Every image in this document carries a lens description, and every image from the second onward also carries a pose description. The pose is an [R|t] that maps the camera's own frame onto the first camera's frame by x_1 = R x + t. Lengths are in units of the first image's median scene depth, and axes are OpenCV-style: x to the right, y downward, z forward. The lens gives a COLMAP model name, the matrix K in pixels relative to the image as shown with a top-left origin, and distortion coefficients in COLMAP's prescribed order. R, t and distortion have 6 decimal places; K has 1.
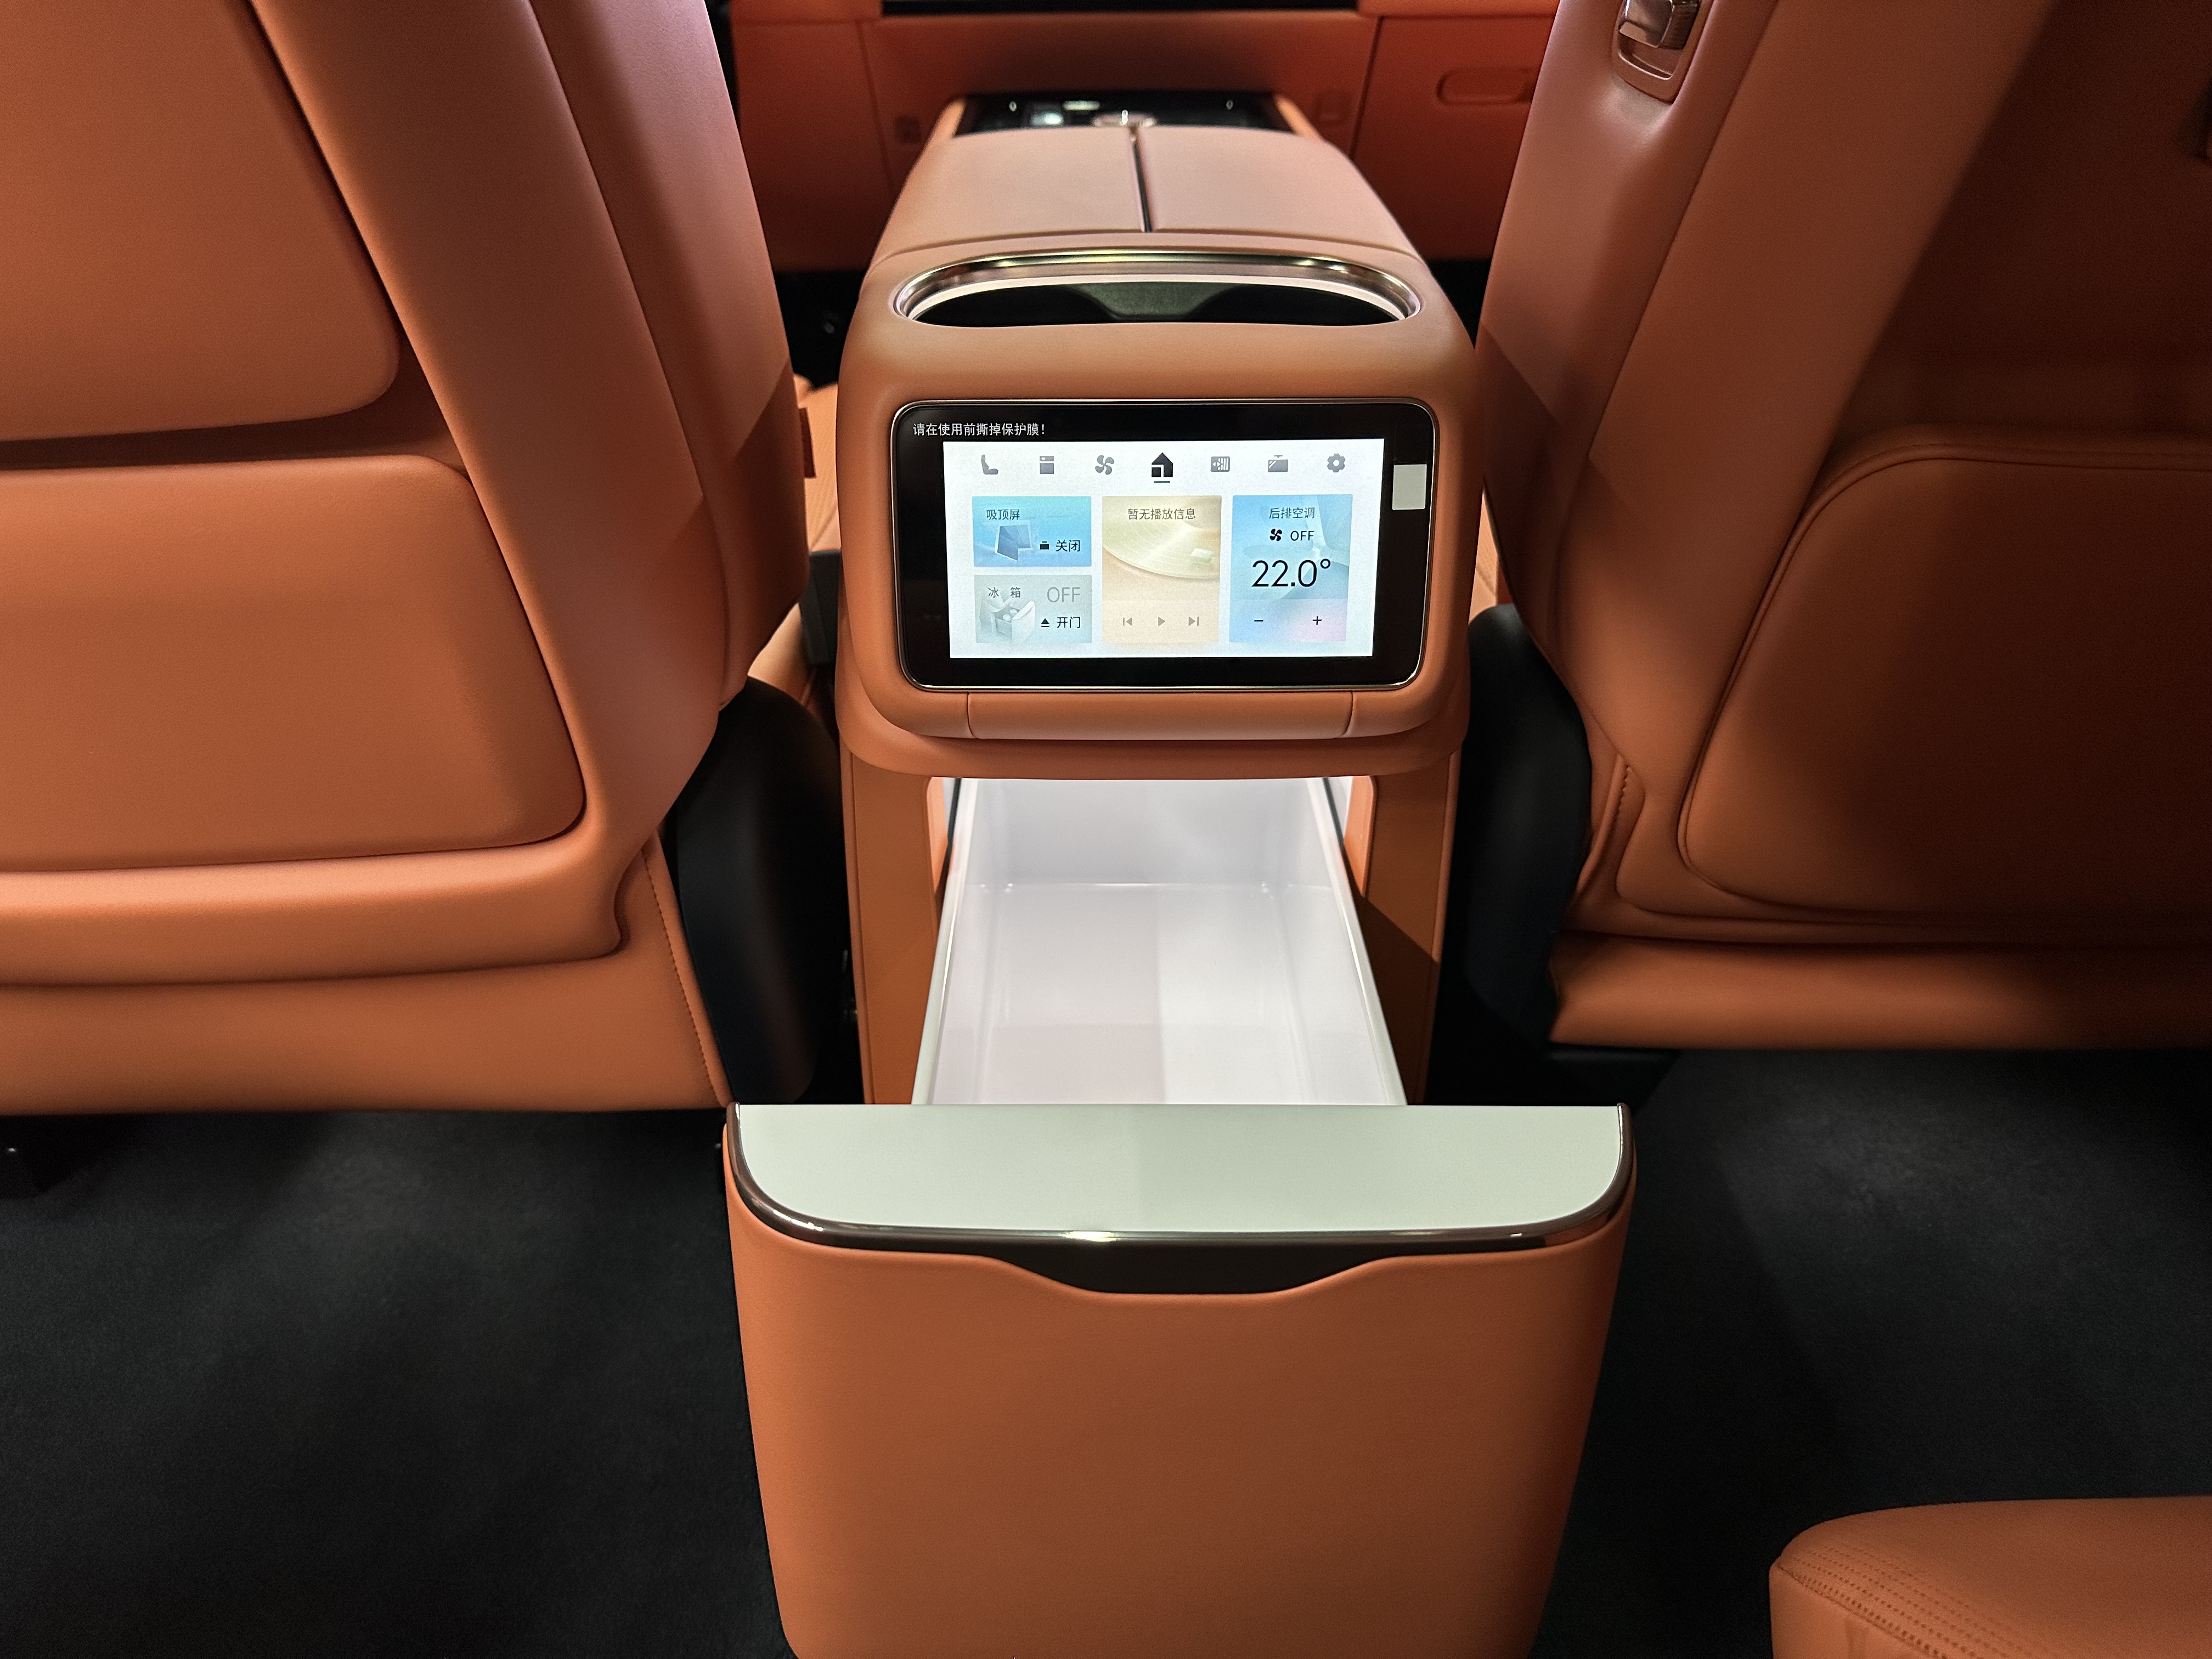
lens RADIAL K [[1590.2, 0, 1102.7], [0, 1590.2, 794.6], [0, 0, 1]] dist [0.194857, -0.343579]
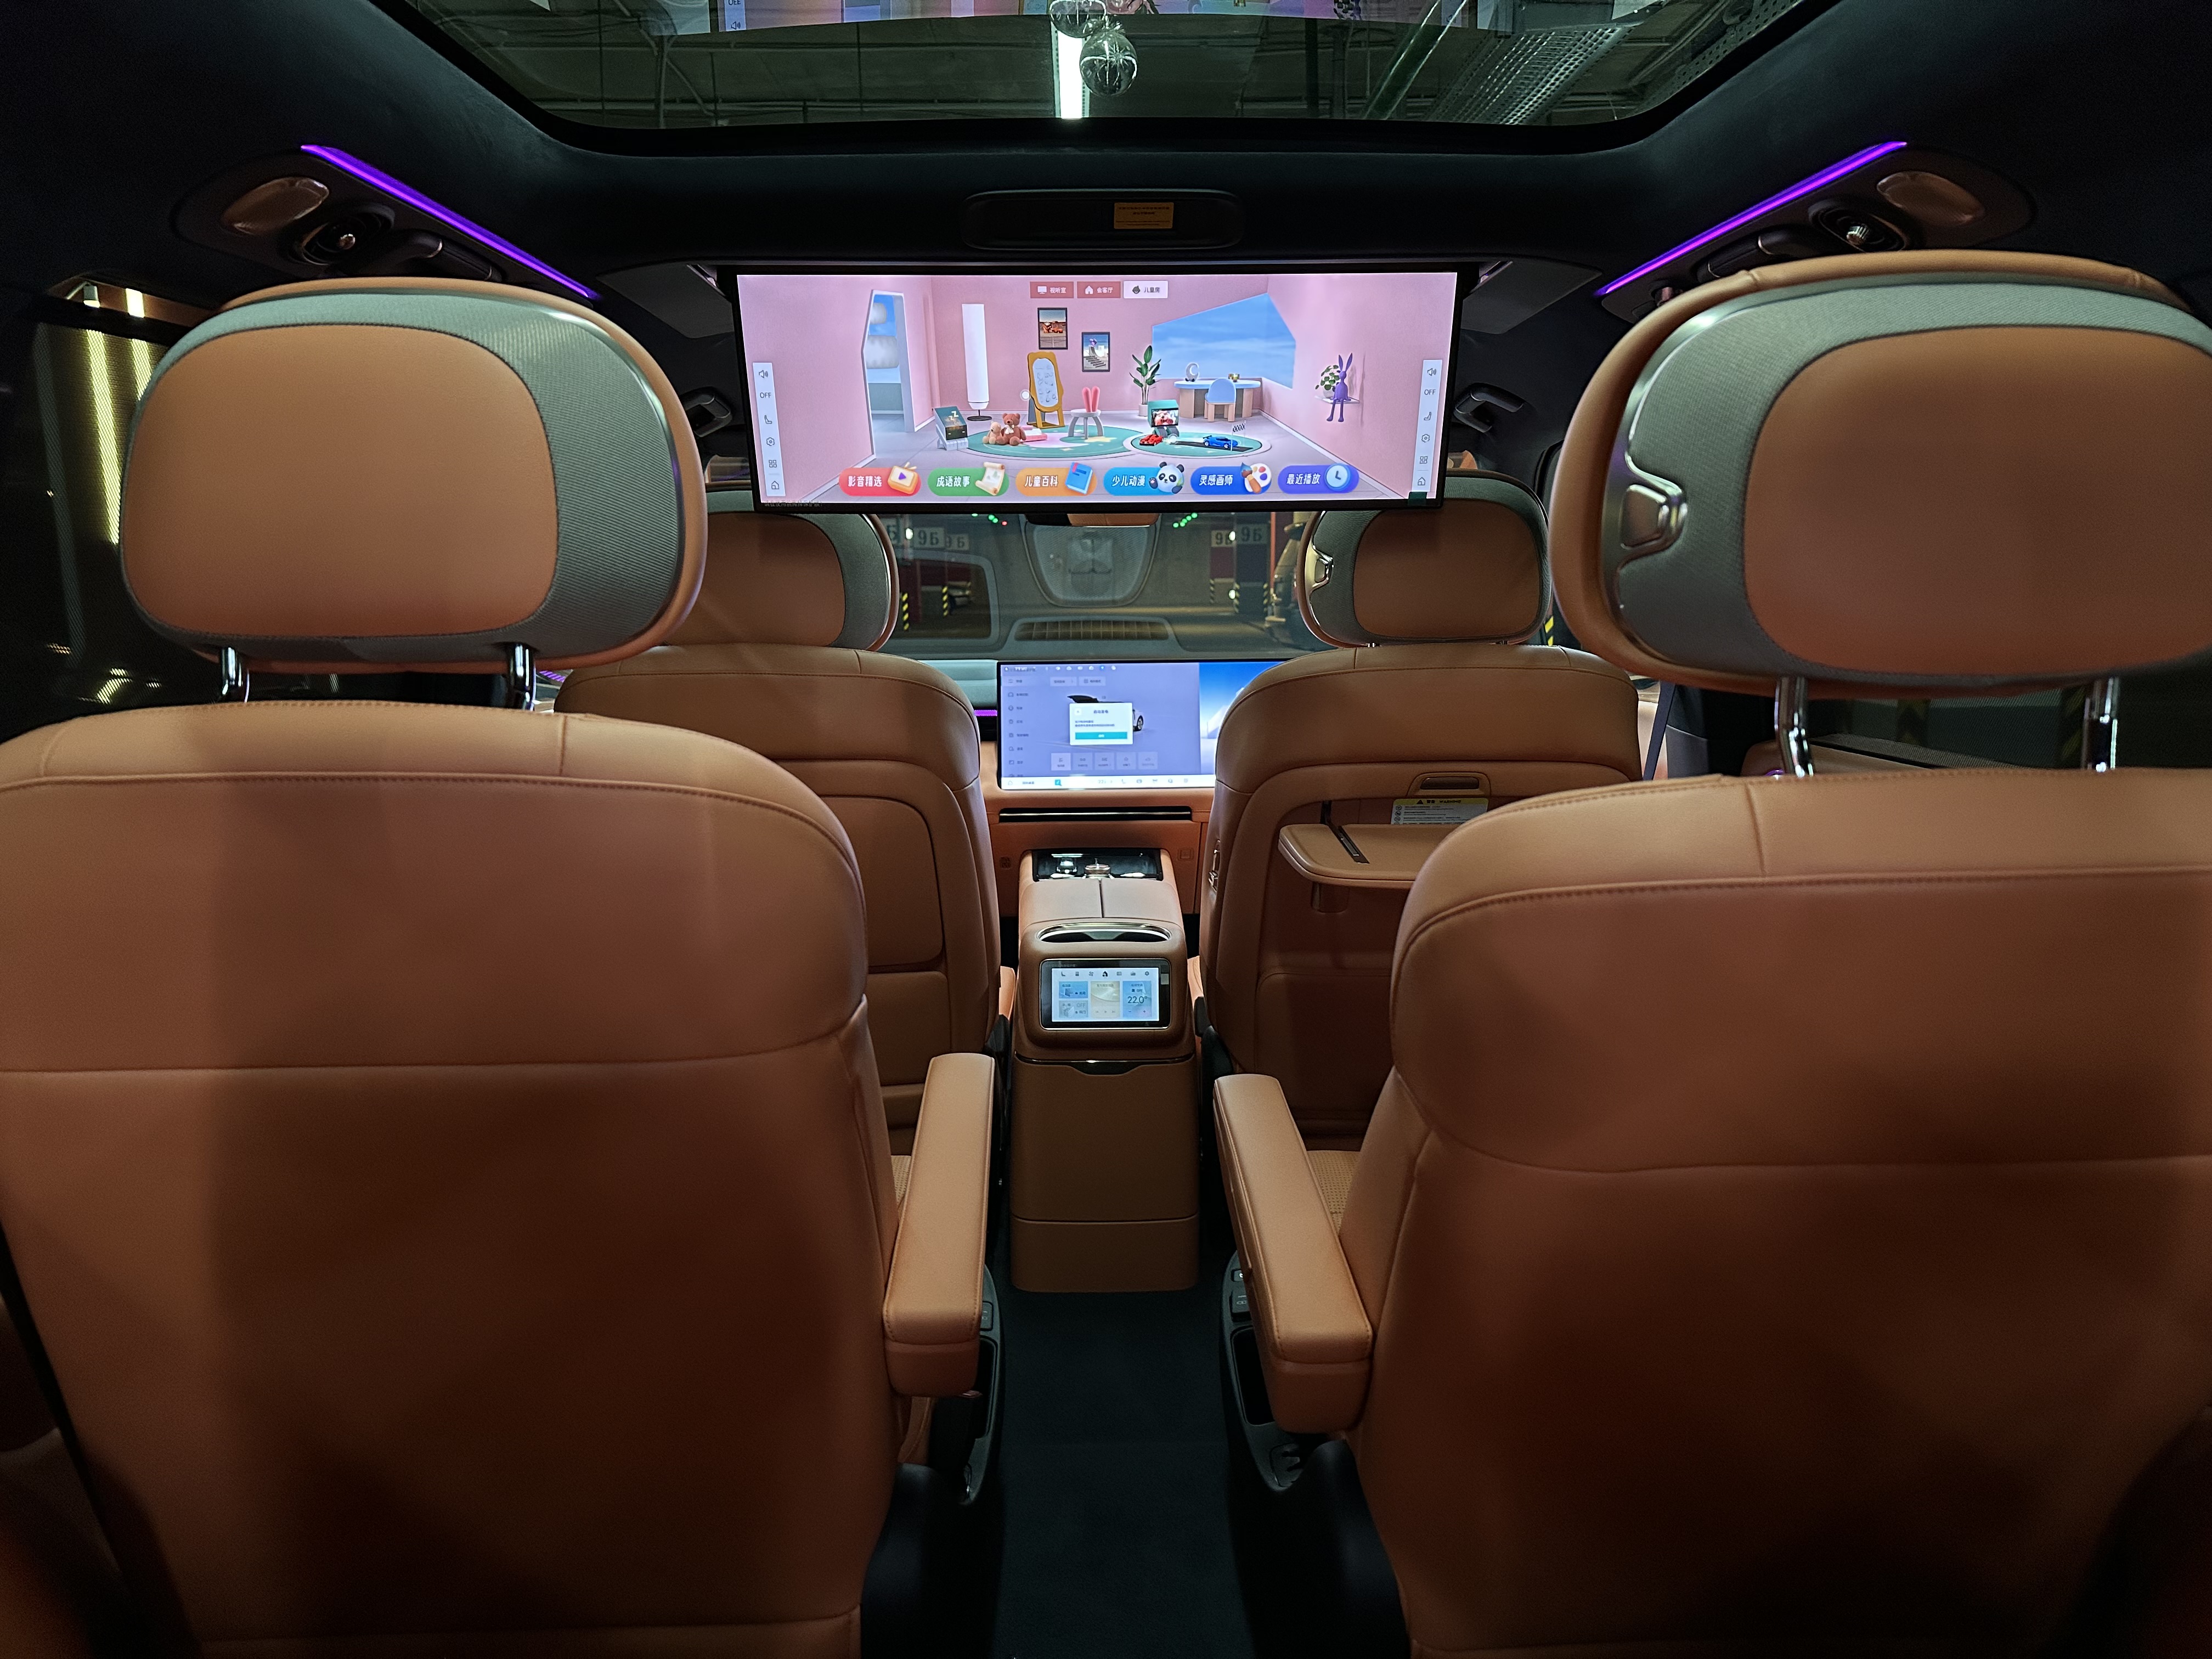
lens RADIAL K [[1590.2, 0, 1102.7], [0, 1590.2, 794.6], [0, 0, 1]] dist [0.194857, -0.343579]
pose [[0.999873, -0.001647, 0.015837, -0.033099], [0.007418, 0.928294, -0.371772, 0.879593], [-0.014089, 0.371843, 0.928189, -2.938194]]
